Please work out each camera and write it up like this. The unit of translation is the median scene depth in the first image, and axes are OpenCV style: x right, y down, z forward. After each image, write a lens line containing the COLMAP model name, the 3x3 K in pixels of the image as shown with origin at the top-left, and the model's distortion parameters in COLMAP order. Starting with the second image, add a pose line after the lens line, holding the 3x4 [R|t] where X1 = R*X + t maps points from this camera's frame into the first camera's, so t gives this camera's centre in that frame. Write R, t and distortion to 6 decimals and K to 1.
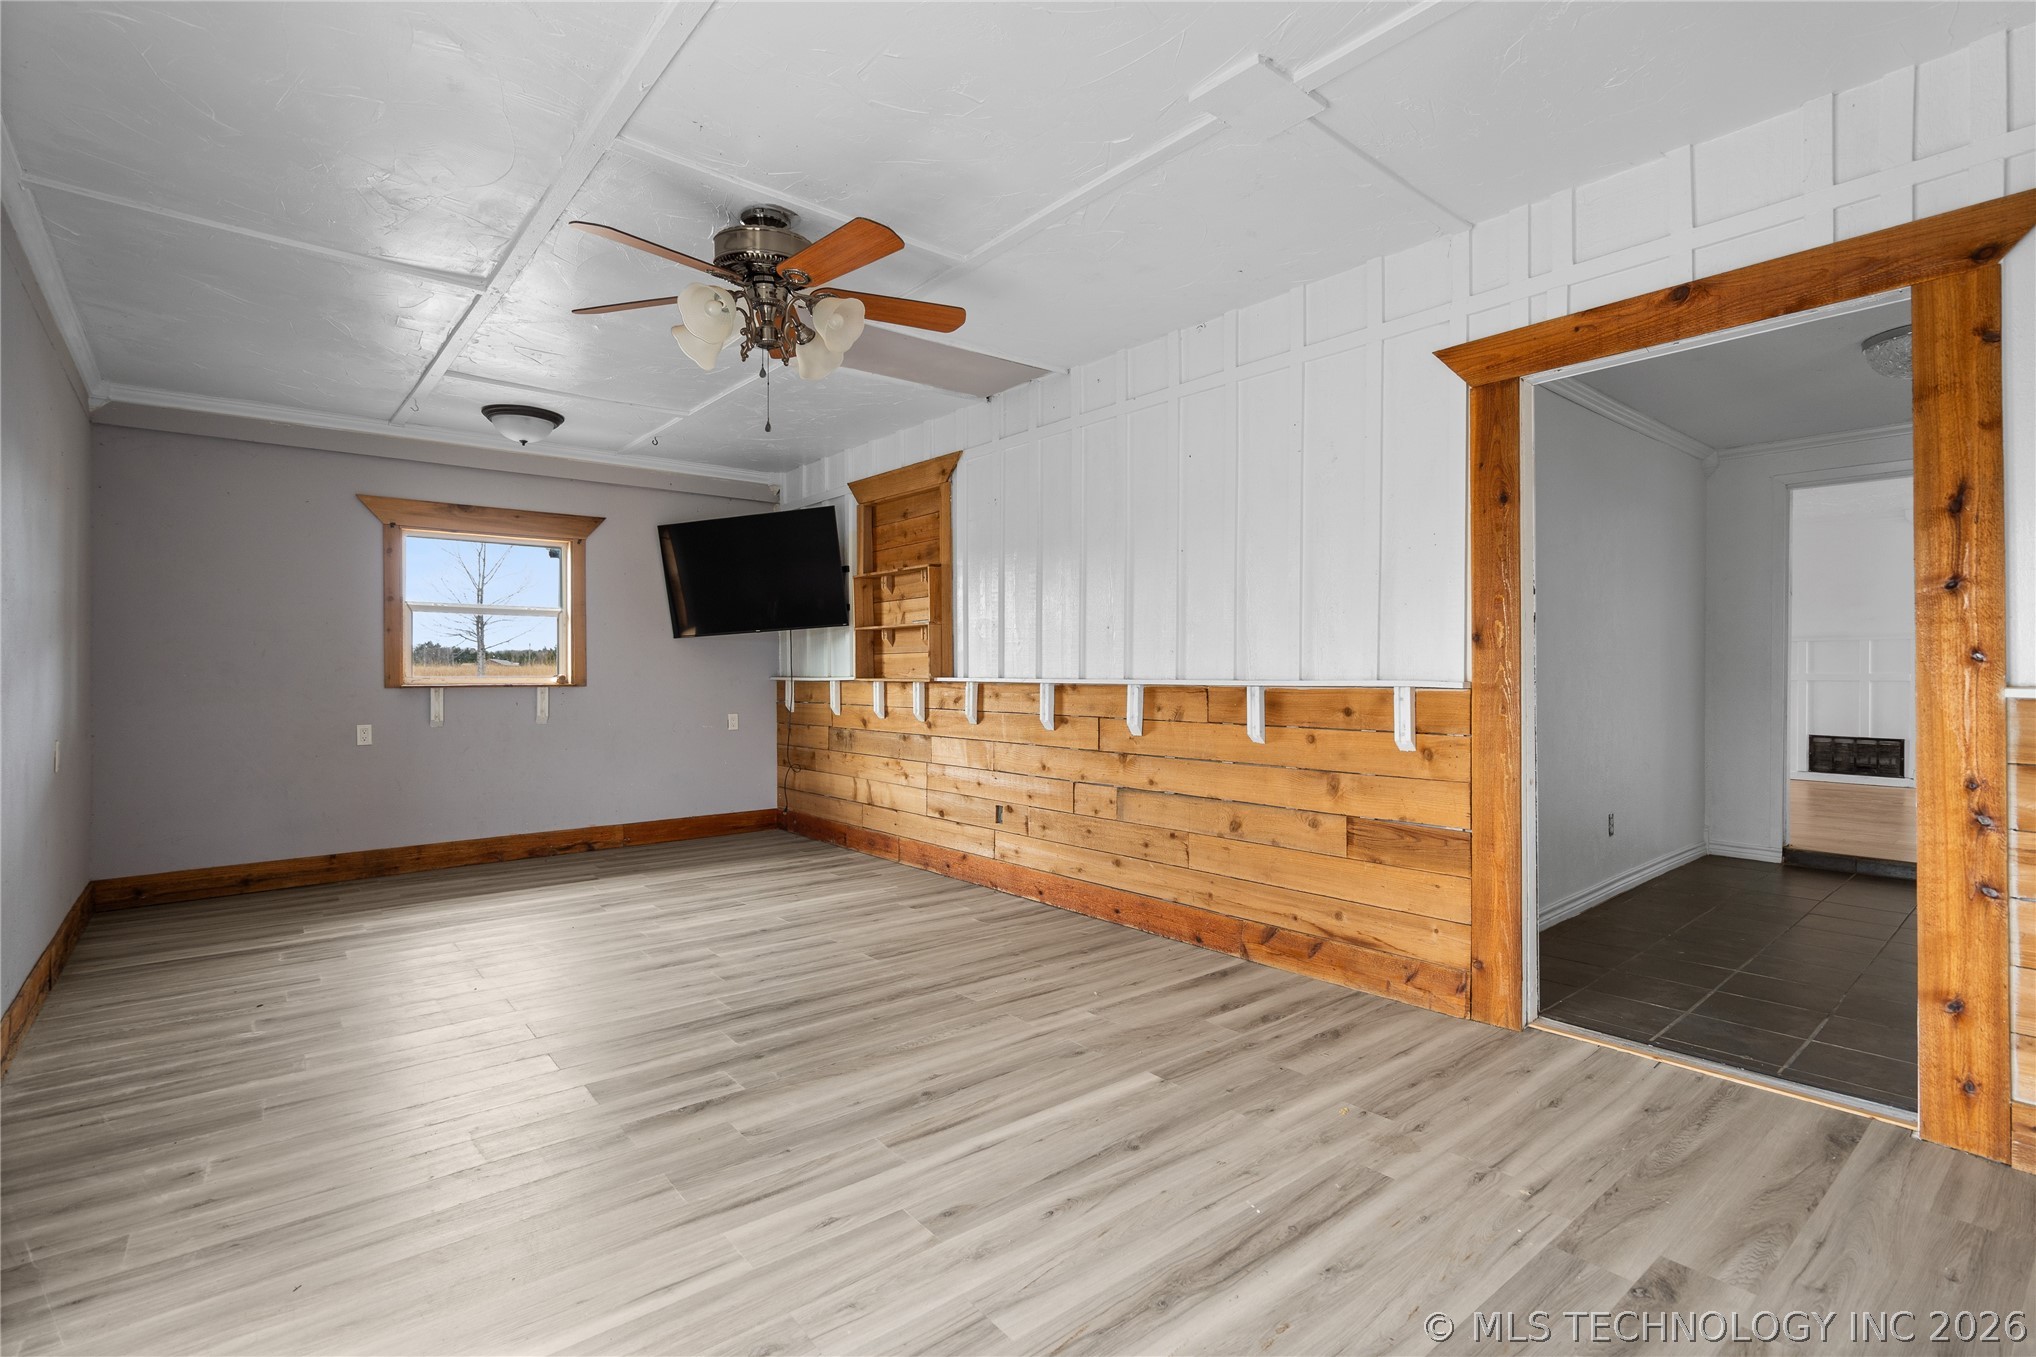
lens RADIAL K [[936.5, 0, 1010.8], [0, 936.5, 672.2], [0, 0, 1]] dist [-0.000778, 0.001629]
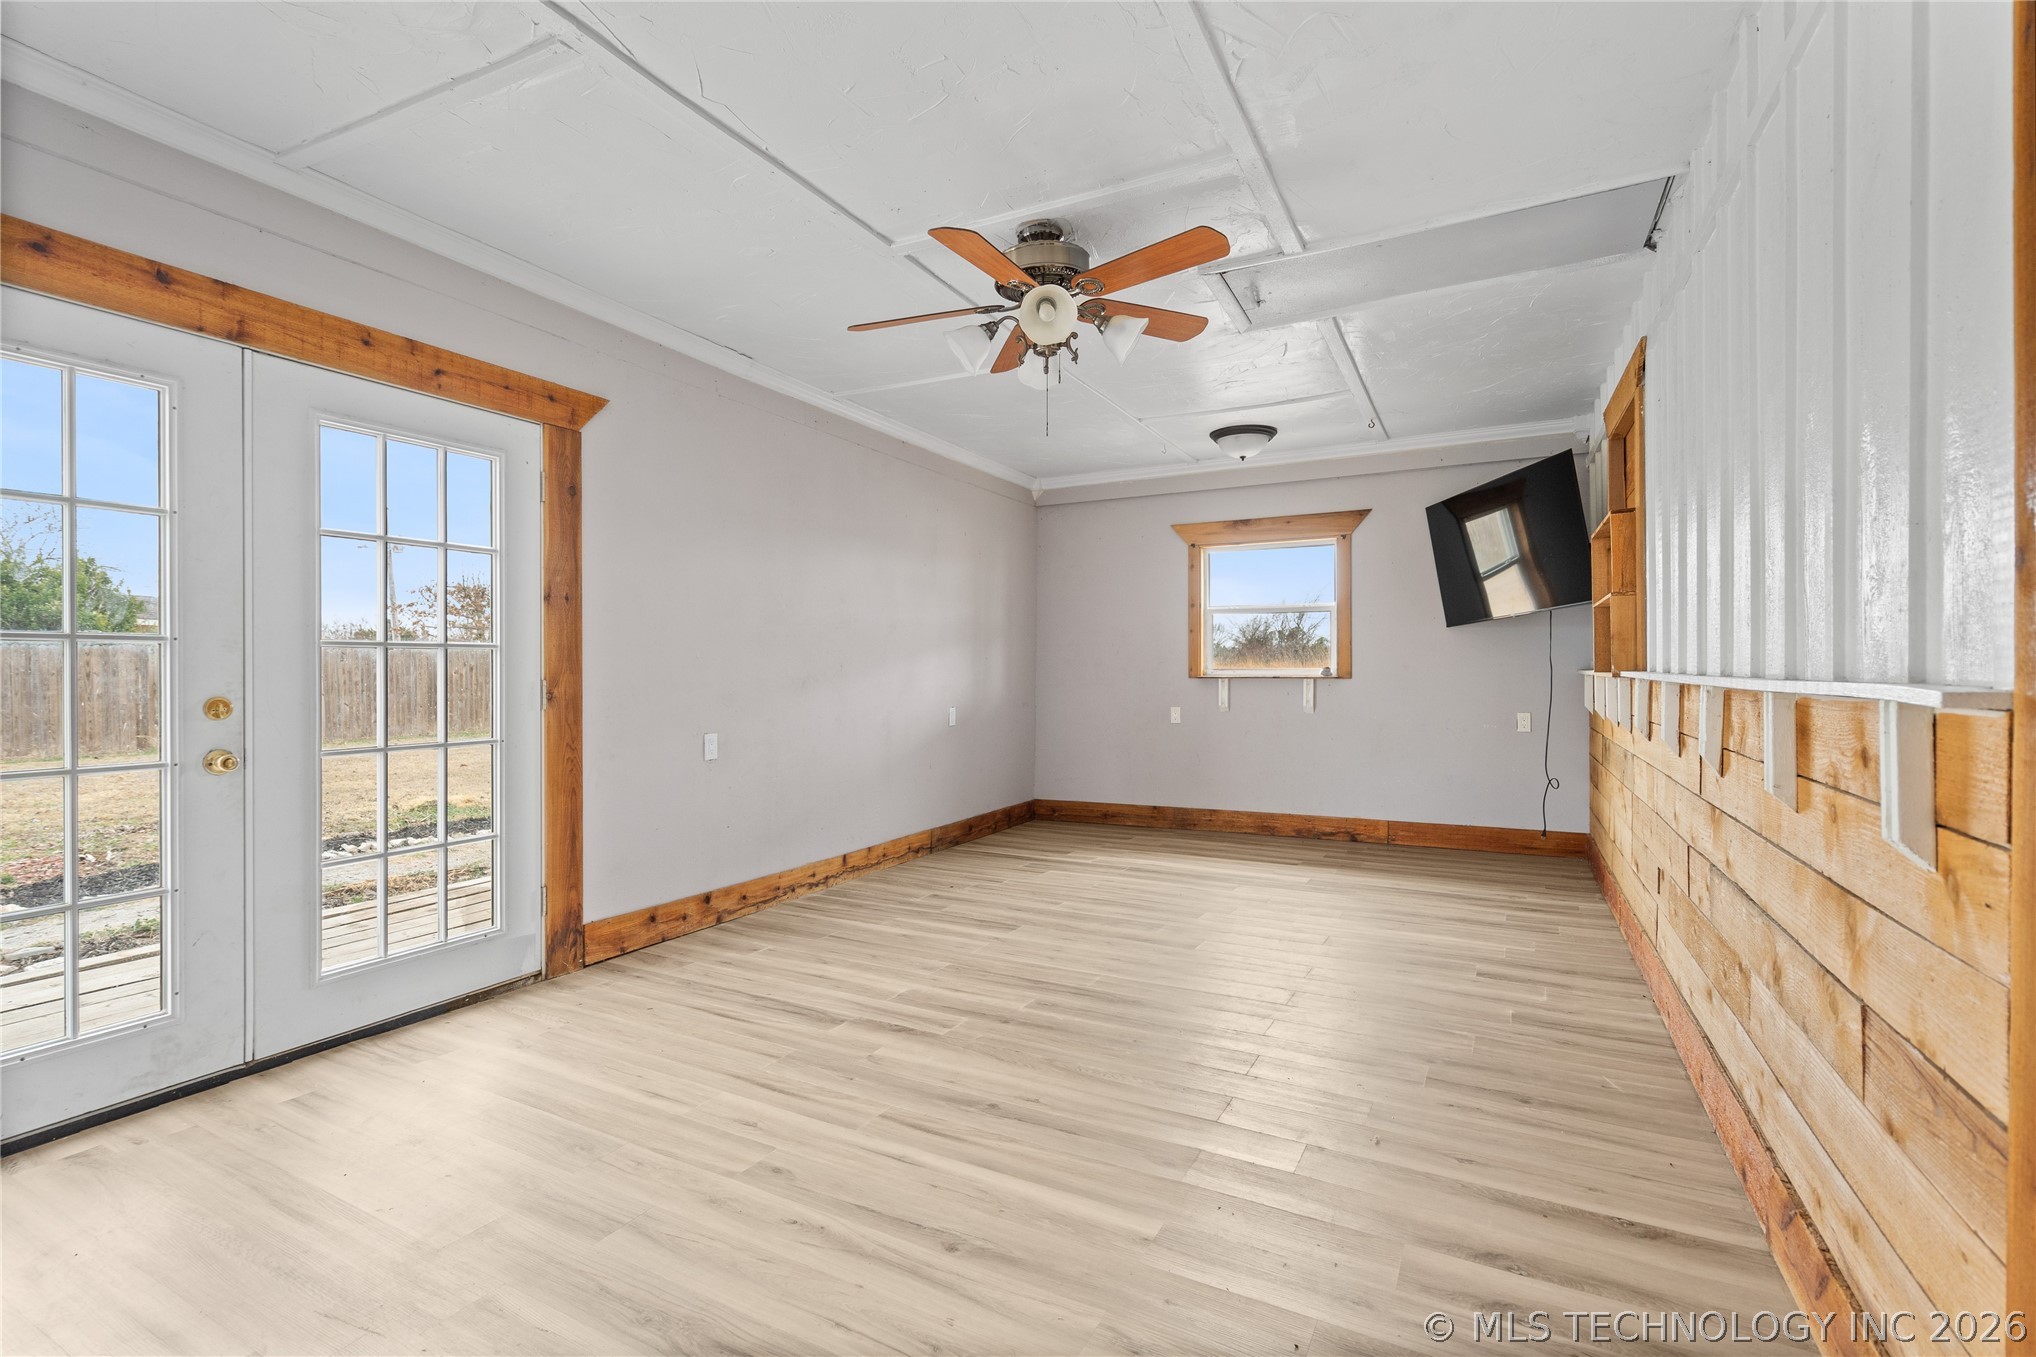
lens RADIAL K [[936.5, 0, 1022.8], [0, 936.5, 667.4], [0, 0, 1]] dist [-0.000778, 0.001629]
pose [[0.390985, 0.000128, -0.920397, 0.522081], [0.004434, 0.999988, 0.002023, -0.000475], [0.920386, -0.004873, 0.390979, 0.425089]]
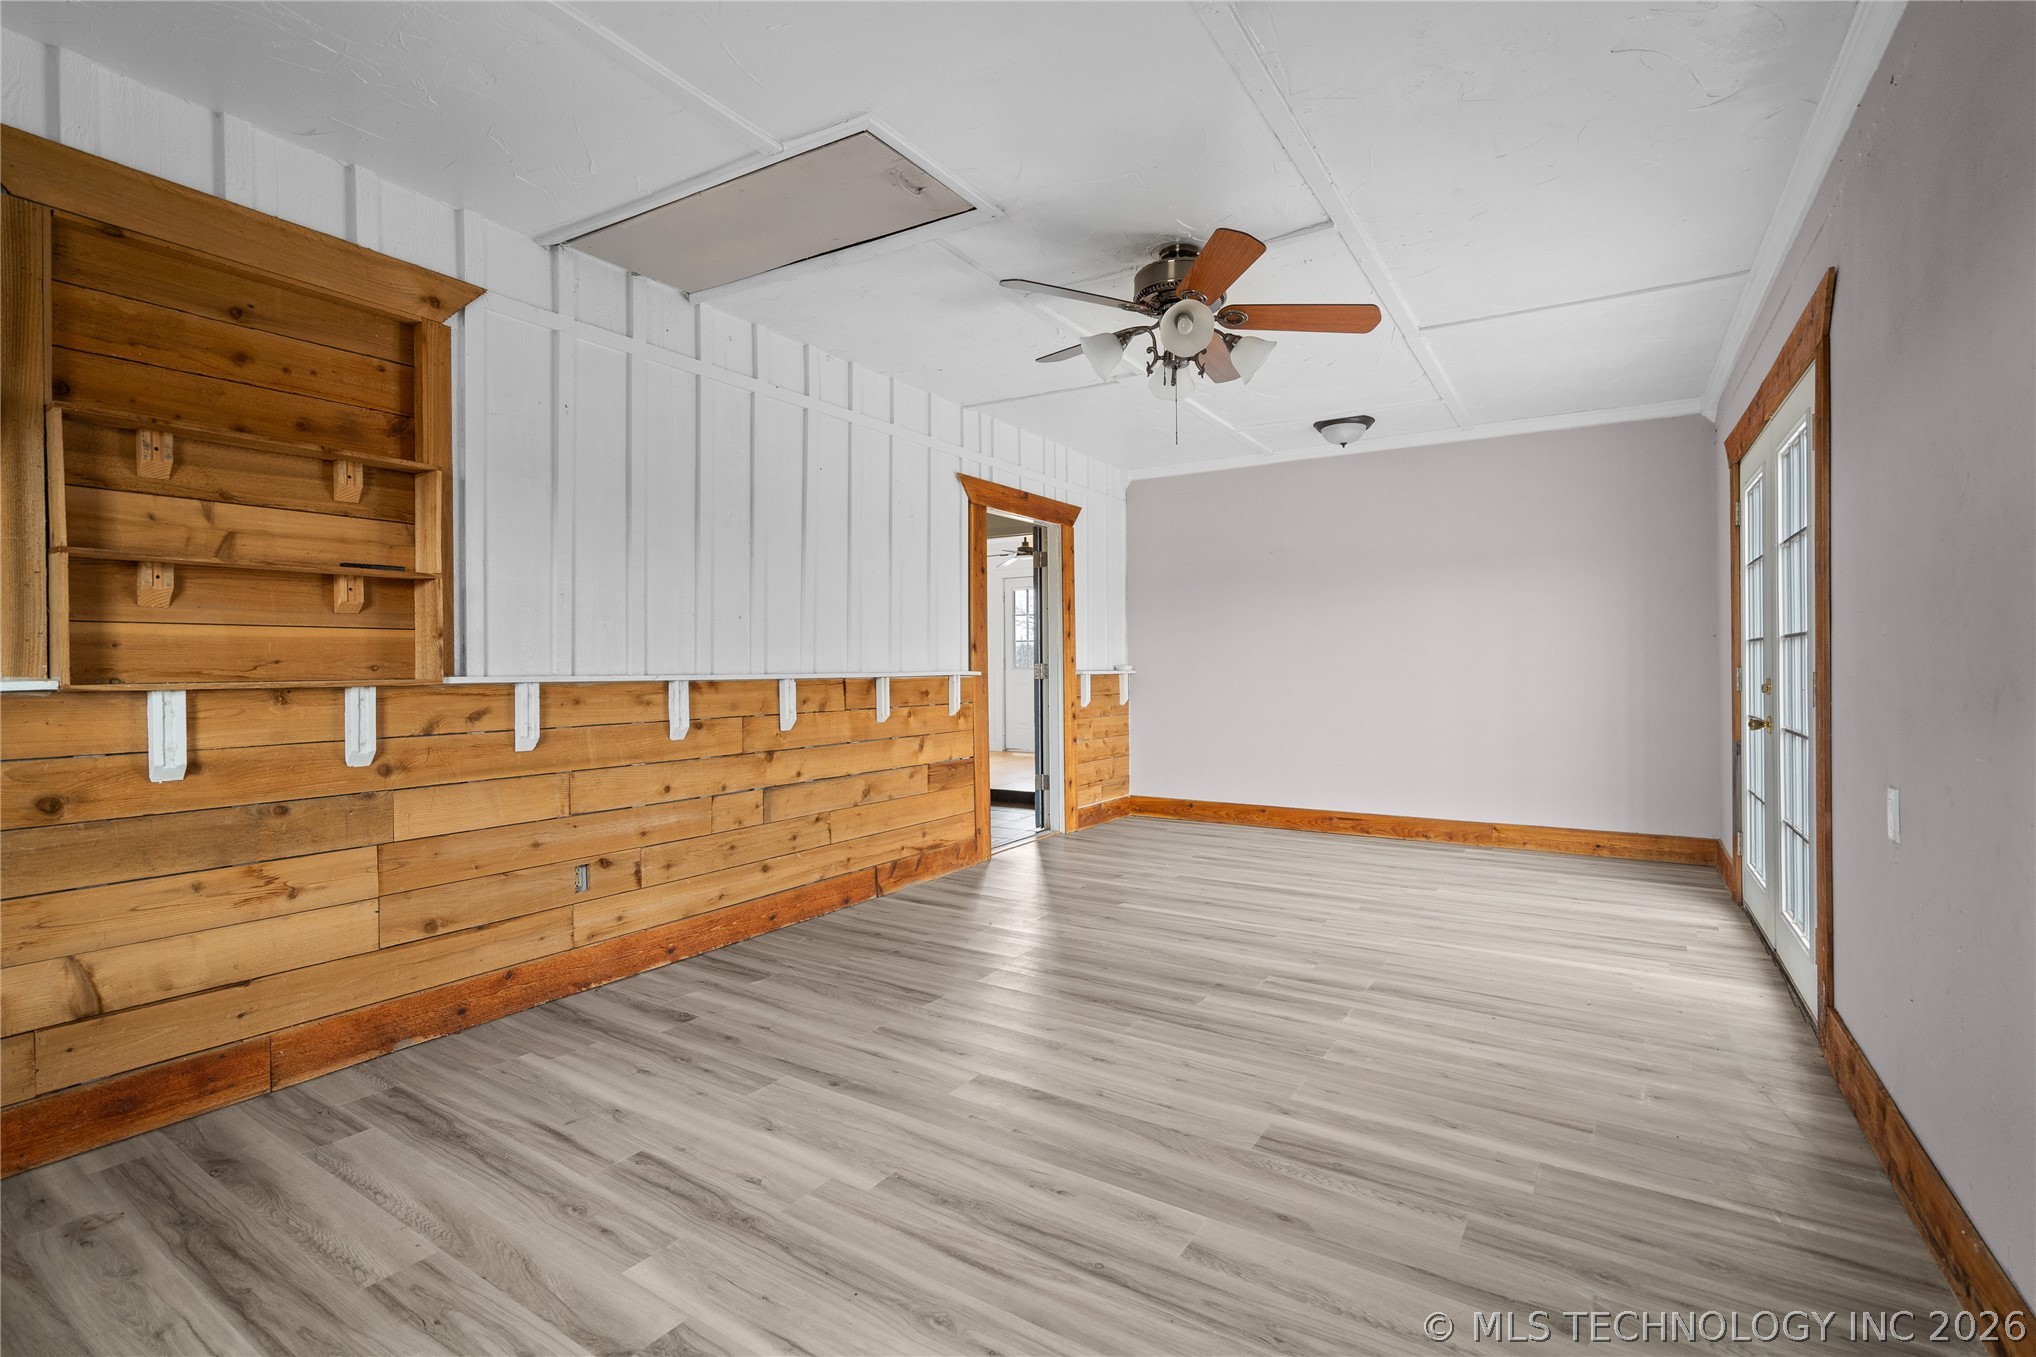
lens RADIAL K [[936.5, 0, 1019.4], [0, 936.5, 675.1], [0, 0, 1]] dist [-0.000778, 0.001629]
pose [[-0.303556, -0.003815, 0.952806, -0.942280], [0.007701, 0.999949, 0.006457, 0.004987], [-0.952782, 0.009298, -0.303511, 1.137518]]
